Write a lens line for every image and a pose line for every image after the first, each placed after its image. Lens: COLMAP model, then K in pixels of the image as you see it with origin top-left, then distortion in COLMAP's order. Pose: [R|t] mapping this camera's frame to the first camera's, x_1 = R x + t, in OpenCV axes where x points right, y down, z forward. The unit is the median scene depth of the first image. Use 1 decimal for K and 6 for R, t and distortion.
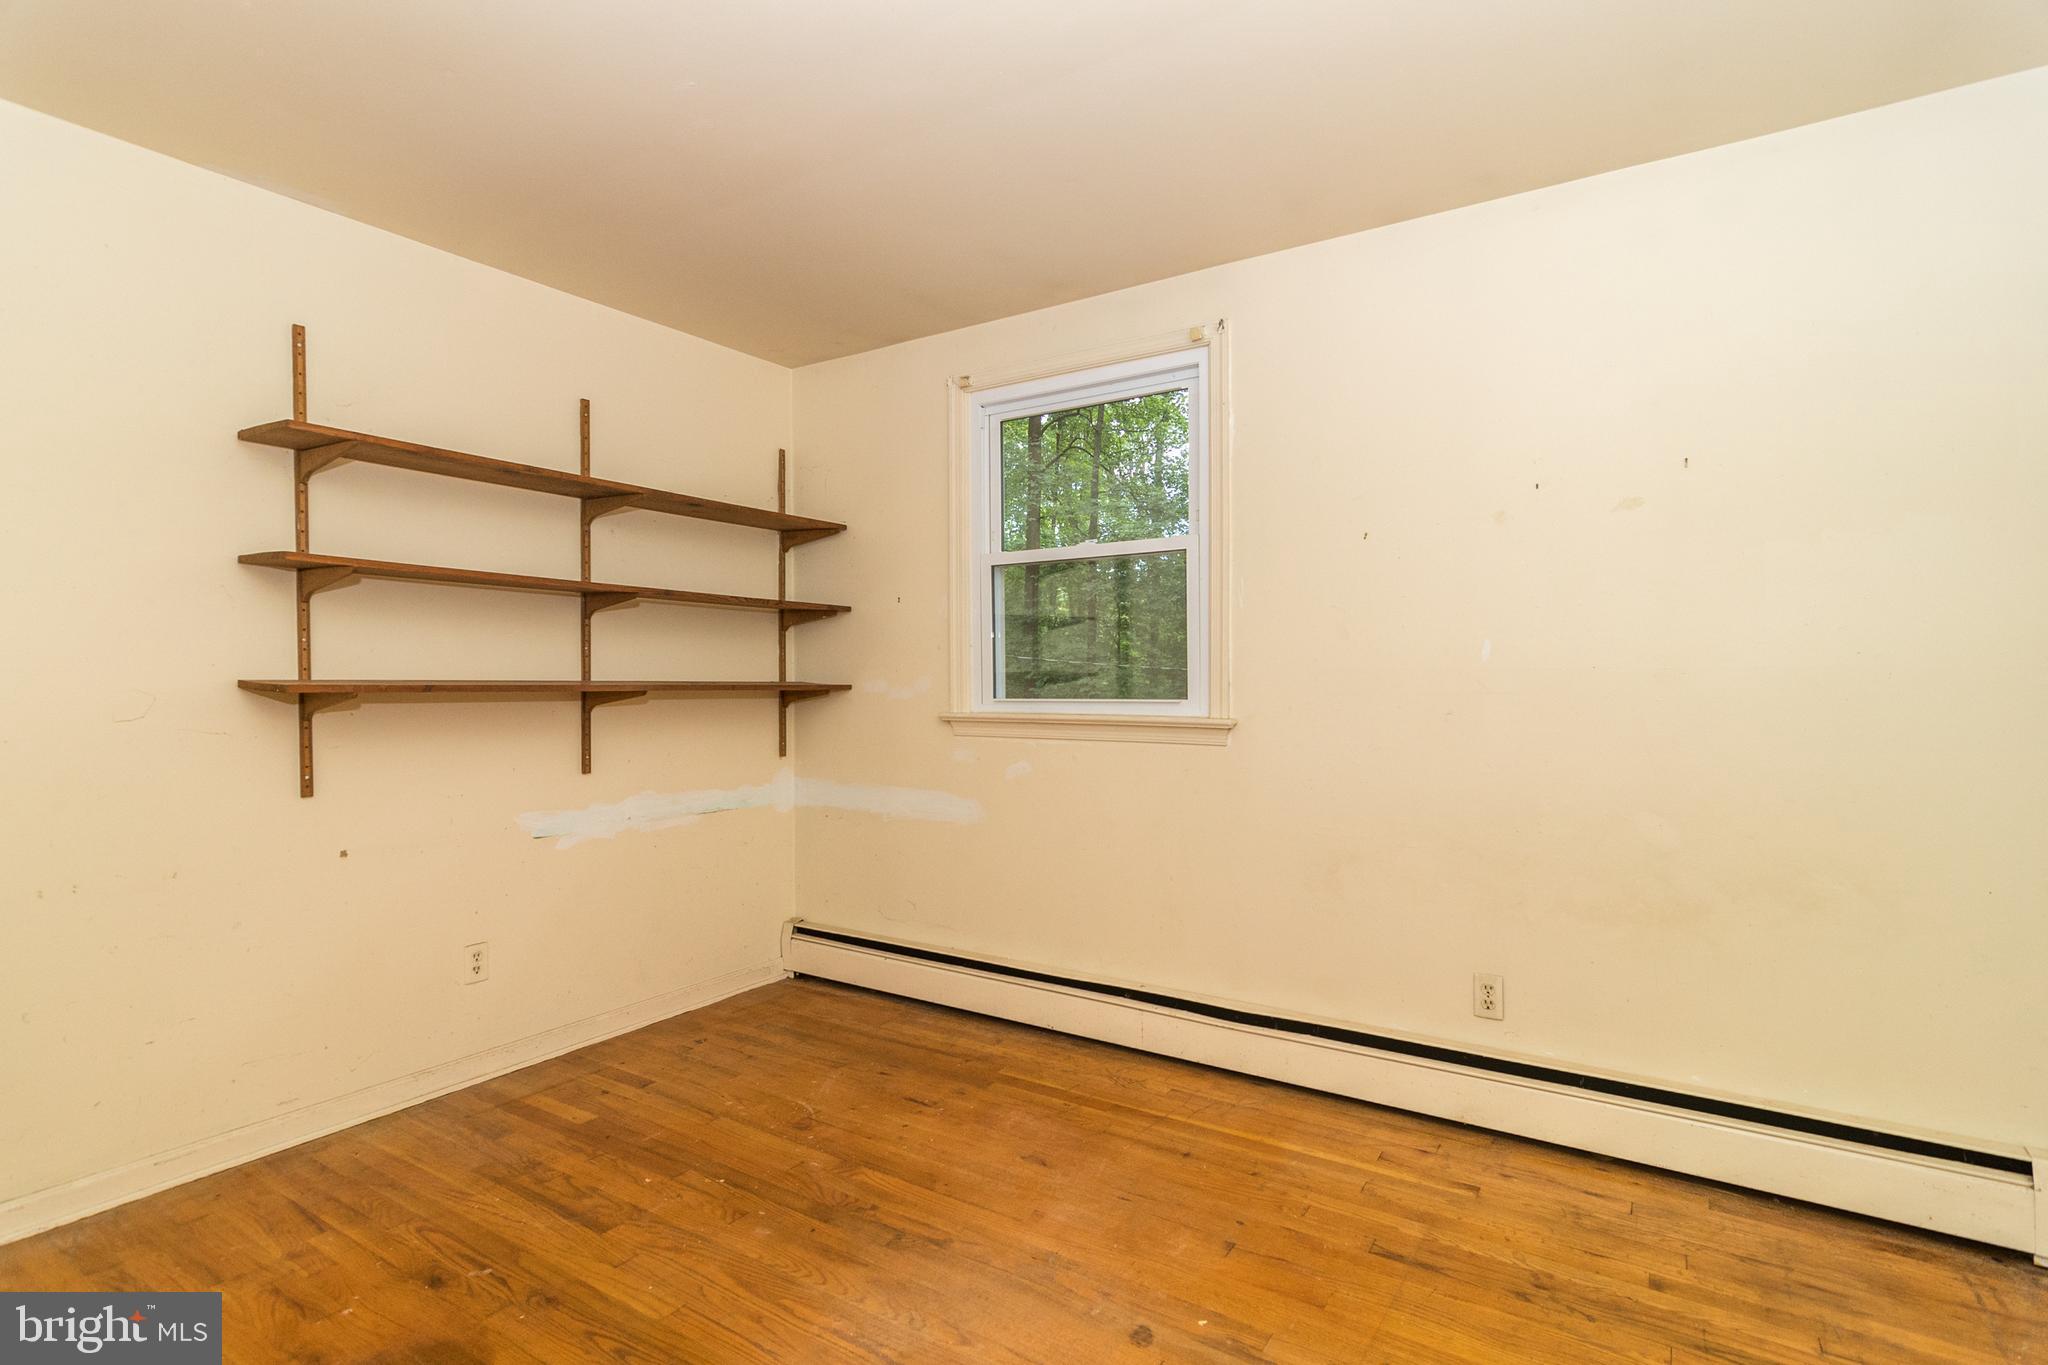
lens RADIAL K [[964.2, 0, 1024.0], [0, 964.2, 682.5], [0, 0, 1]] dist [0.002861, -0.000092]
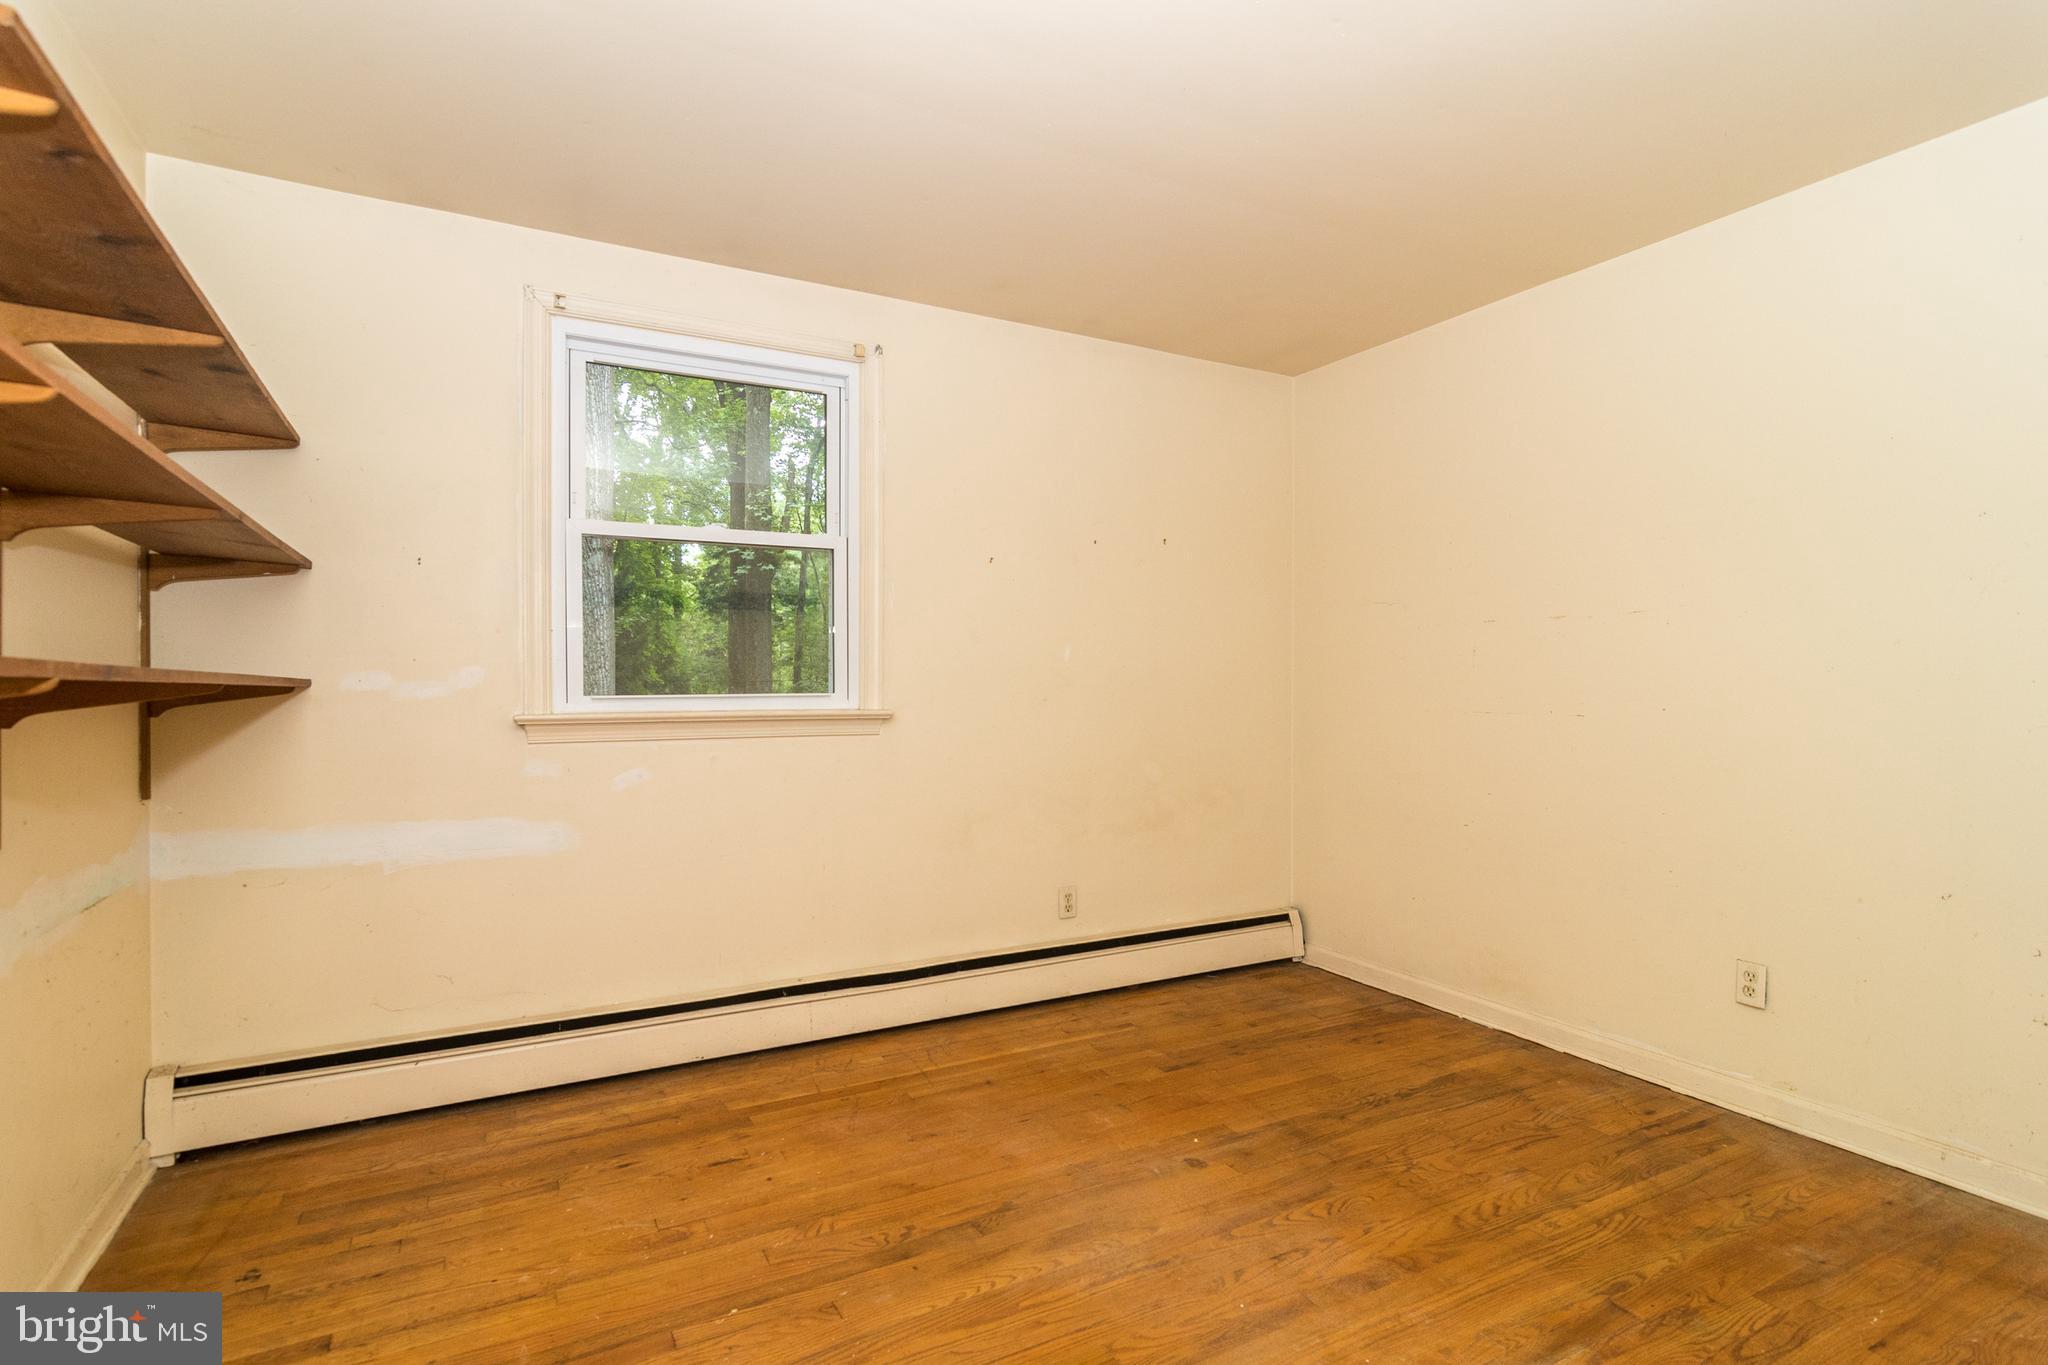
lens RADIAL K [[964.2, 0, 1024.0], [0, 964.2, 682.5], [0, 0, 1]] dist [0.002861, -0.000092]
pose [[0.497334, 0.004198, 0.867549, -0.647087], [0.003671, 0.999969, -0.006943, 0.014287], [-0.867551, 0.006638, 0.497304, 0.305674]]
